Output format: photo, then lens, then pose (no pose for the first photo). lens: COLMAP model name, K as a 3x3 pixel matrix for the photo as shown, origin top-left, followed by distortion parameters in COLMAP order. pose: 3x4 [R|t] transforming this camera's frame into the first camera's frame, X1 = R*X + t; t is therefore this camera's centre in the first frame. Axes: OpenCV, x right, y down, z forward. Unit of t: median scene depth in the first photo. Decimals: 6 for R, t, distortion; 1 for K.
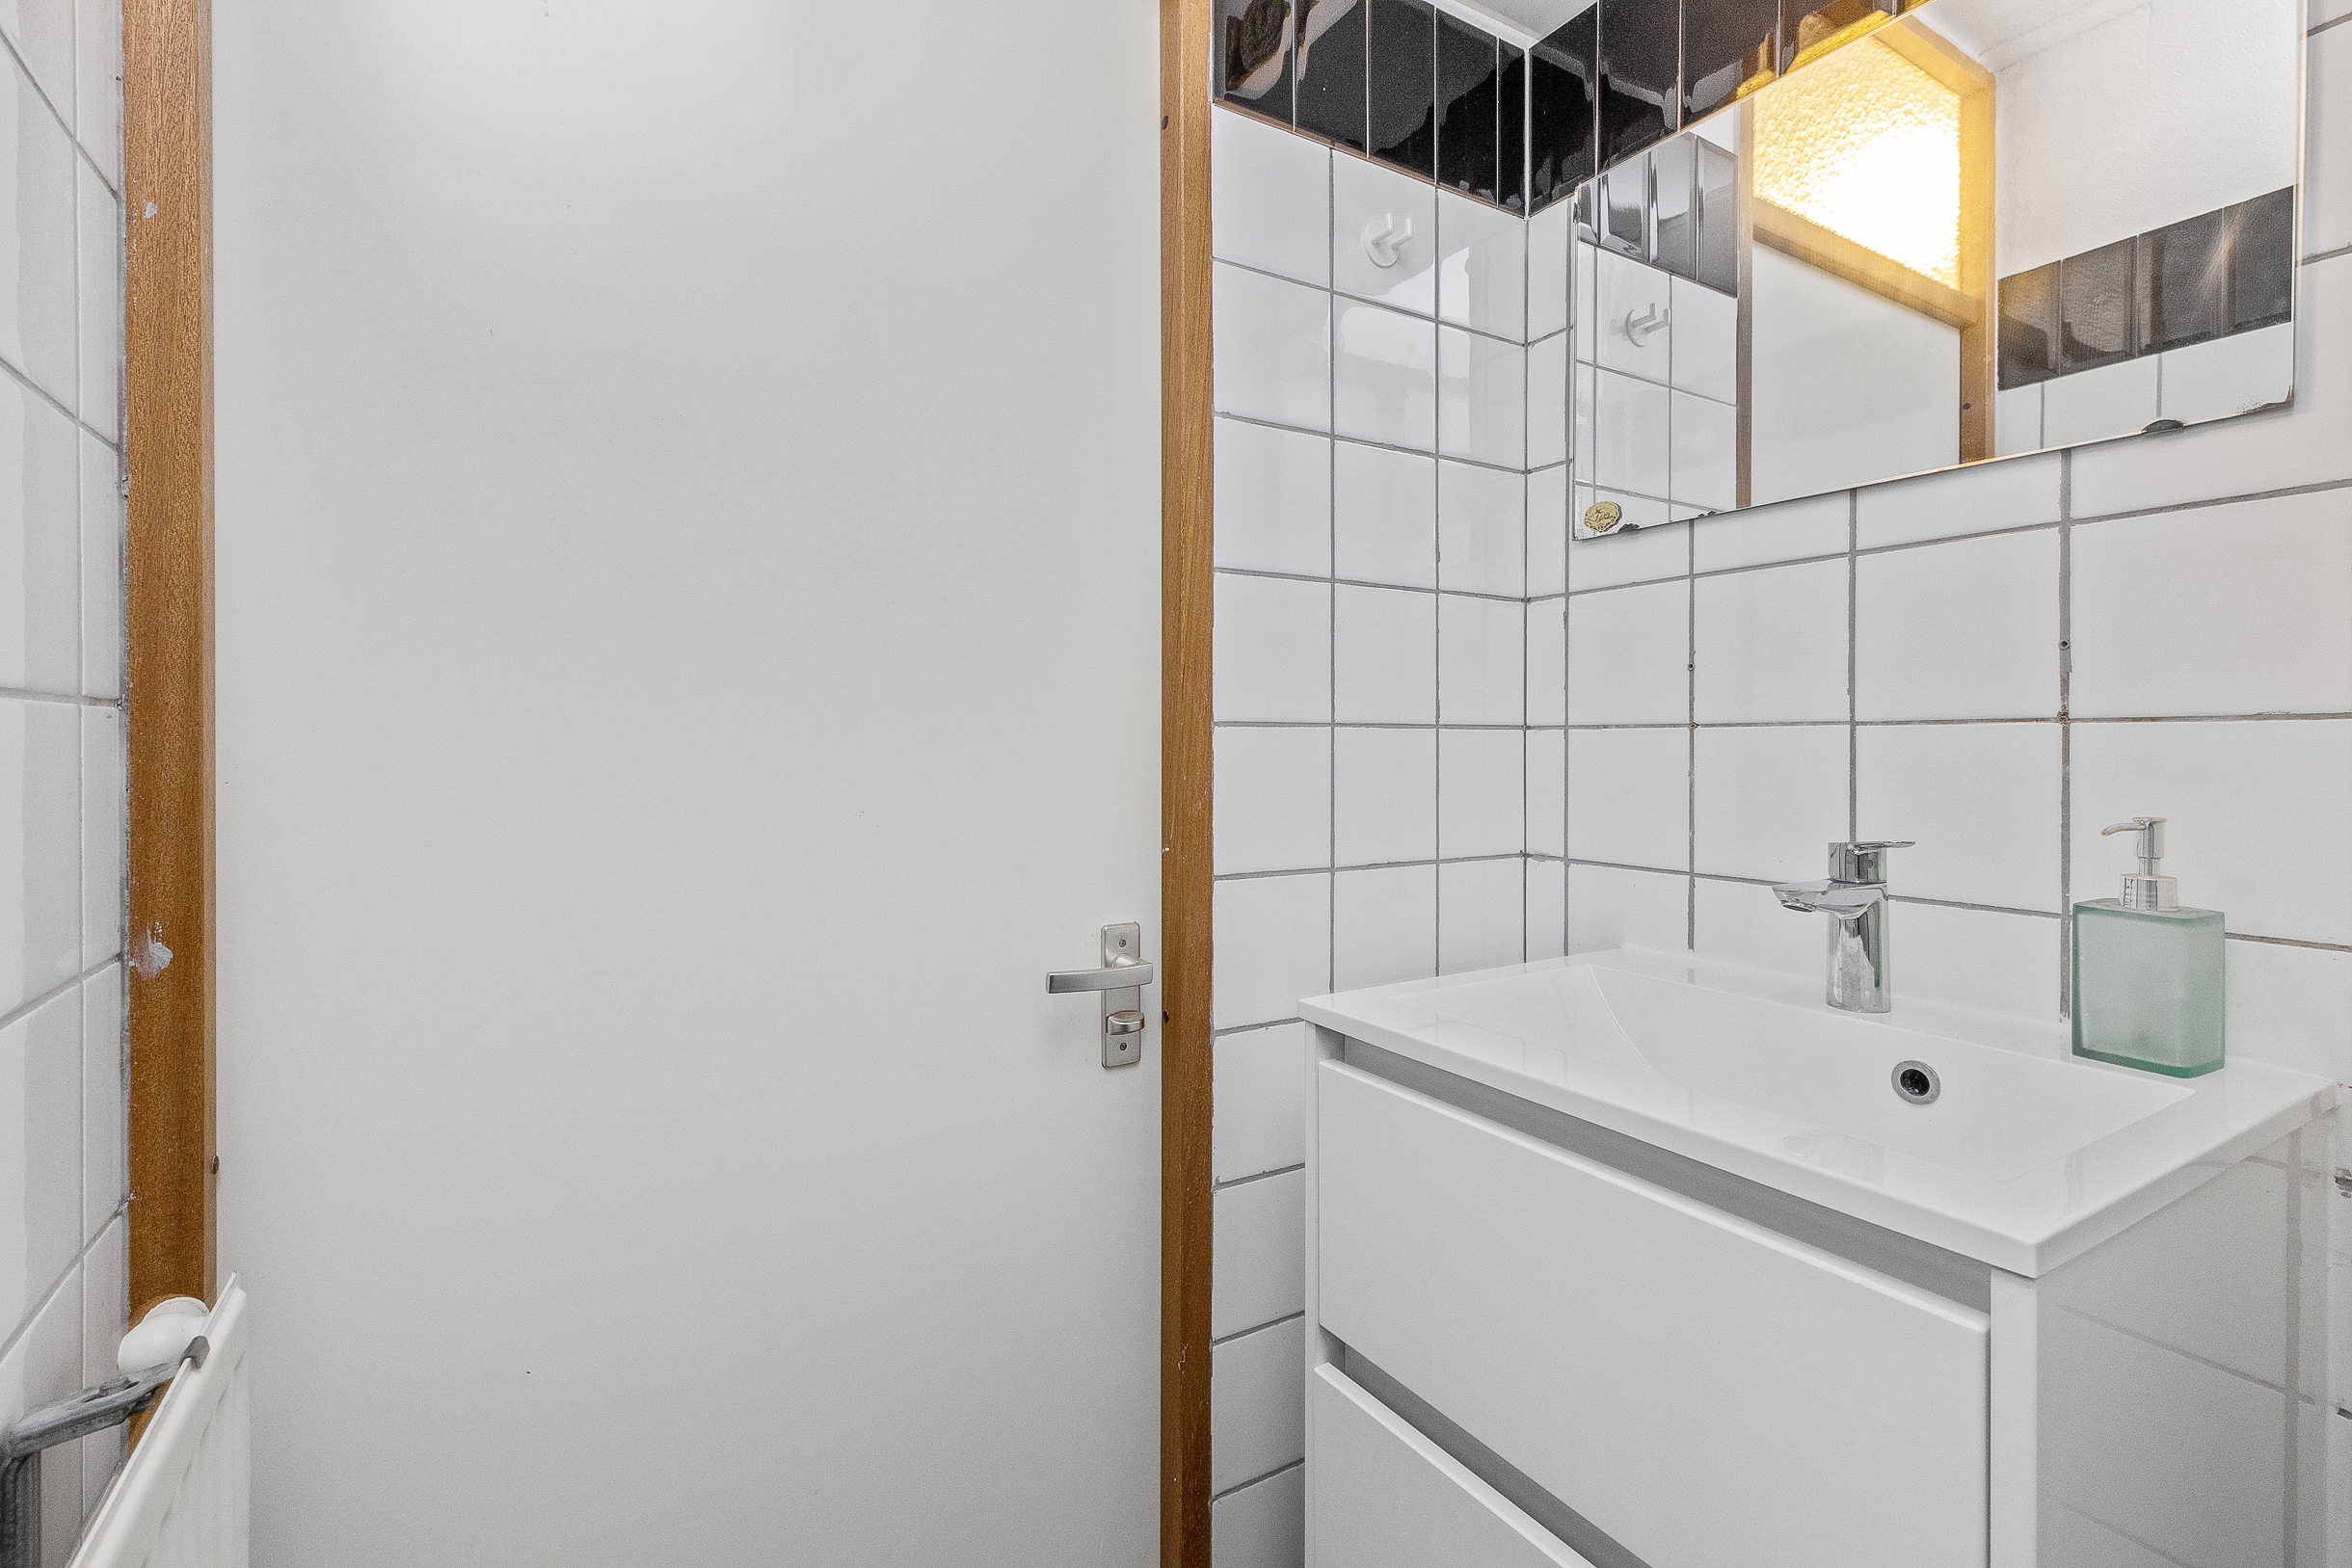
lens RADIAL K [[1078.3, 0, 1177.1], [0, 1078.3, 762.5], [0, 0, 1]] dist [0.004519, -0.000170]
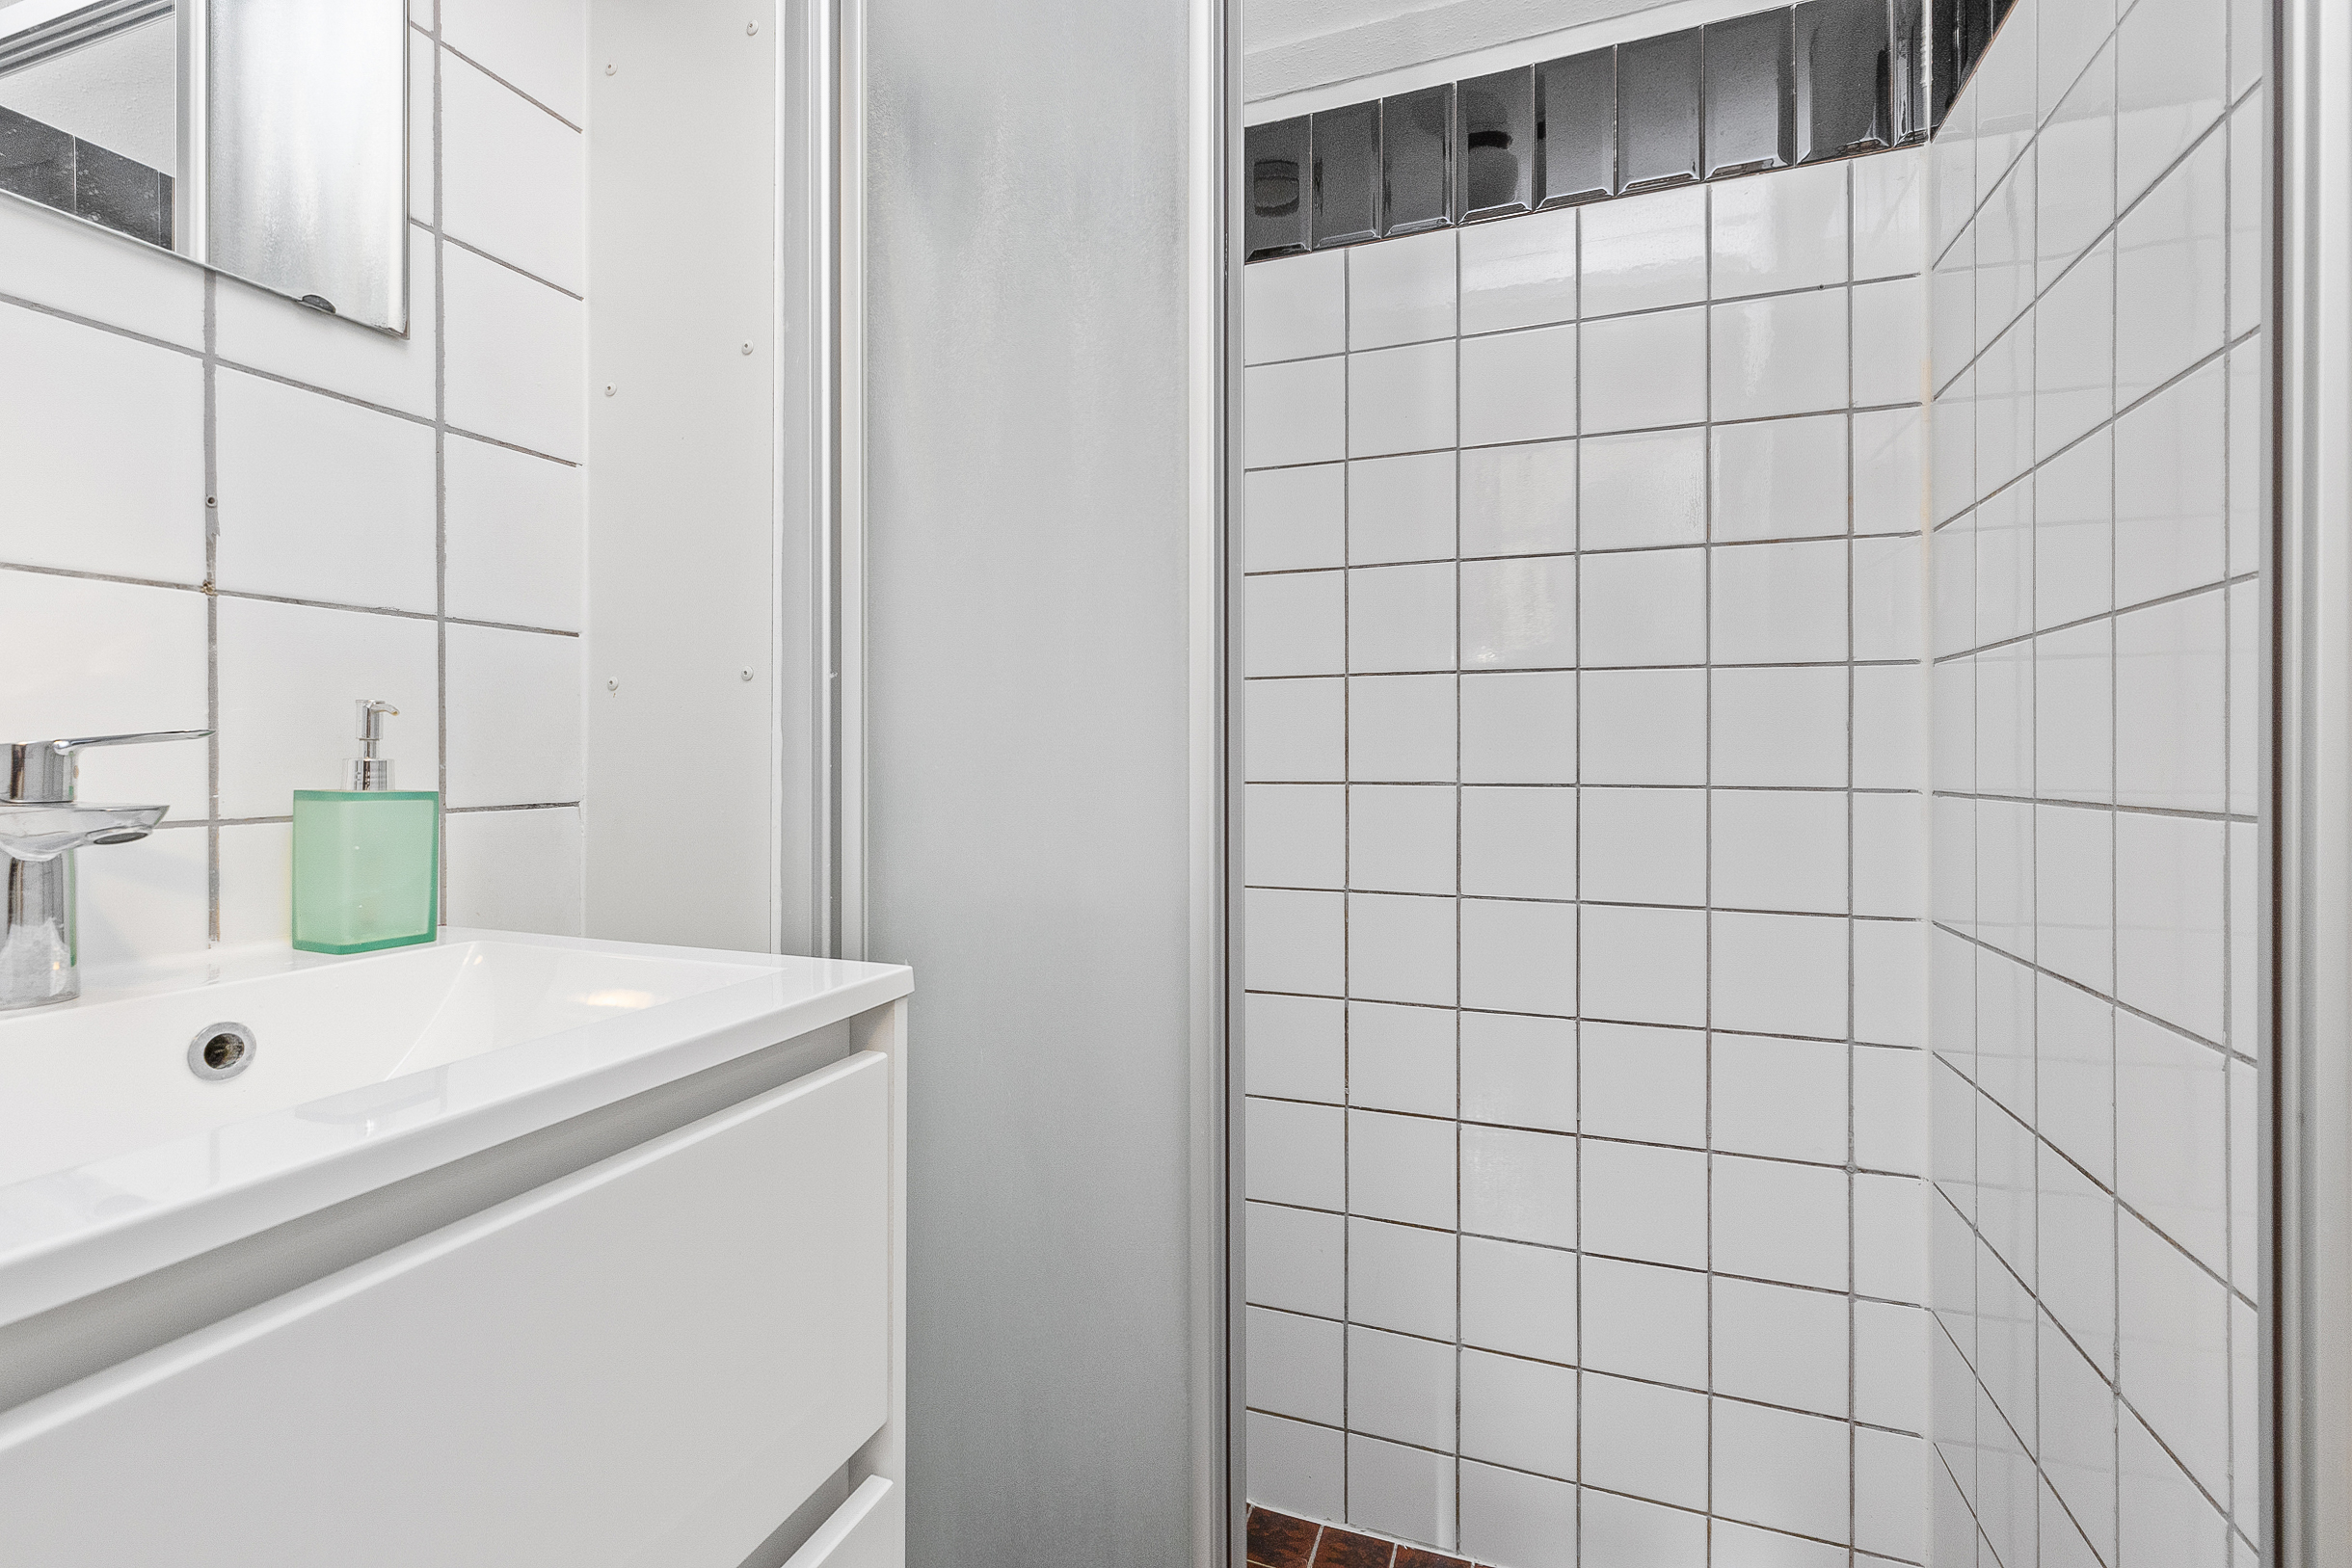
lens RADIAL K [[1078.3, 0, 1173.3], [0, 1078.3, 764.1], [0, 0, 1]] dist [0.004519, -0.000170]
pose [[-0.628183, -0.013787, 0.777944, -0.317871], [0.007579, 0.999687, 0.023837, 0.082497], [-0.778029, 0.020870, -0.627882, 0.952337]]
